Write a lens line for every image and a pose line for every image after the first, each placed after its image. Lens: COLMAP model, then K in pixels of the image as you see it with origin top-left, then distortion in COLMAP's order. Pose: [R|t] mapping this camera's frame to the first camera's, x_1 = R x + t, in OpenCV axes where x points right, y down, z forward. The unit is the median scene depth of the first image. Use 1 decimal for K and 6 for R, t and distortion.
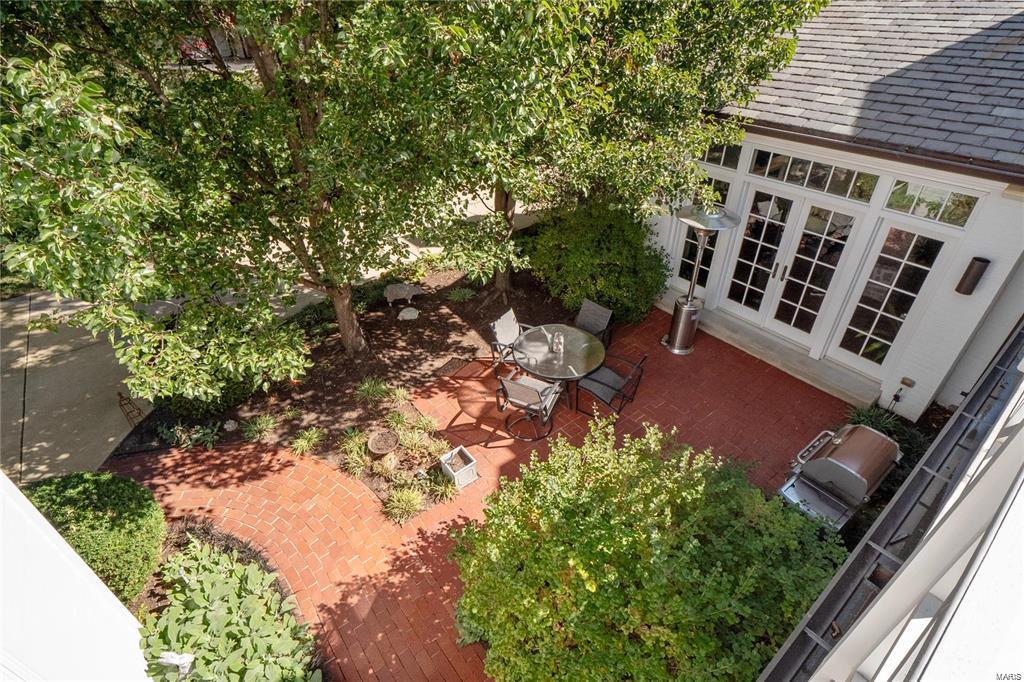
lens RADIAL K [[497.0, 0, 512.0], [0, 497.0, 341.0], [0, 0, 1]] dist [0.000206, -0.000007]
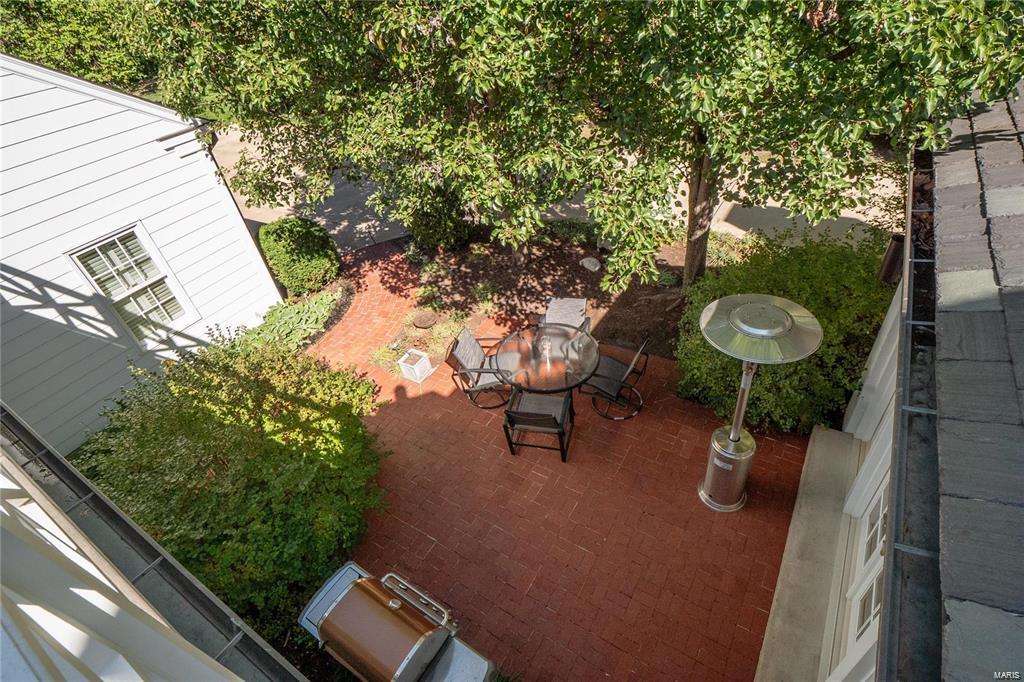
lens RADIAL K [[497.0, 0, 512.0], [0, 497.0, 341.0], [0, 0, 1]] dist [0.000206, -0.000007]
pose [[0.335718, 0.575498, -0.745718, 0.761549], [-0.449965, 0.793479, 0.409785, -0.359006], [0.827542, 0.197975, 0.525339, 0.507846]]
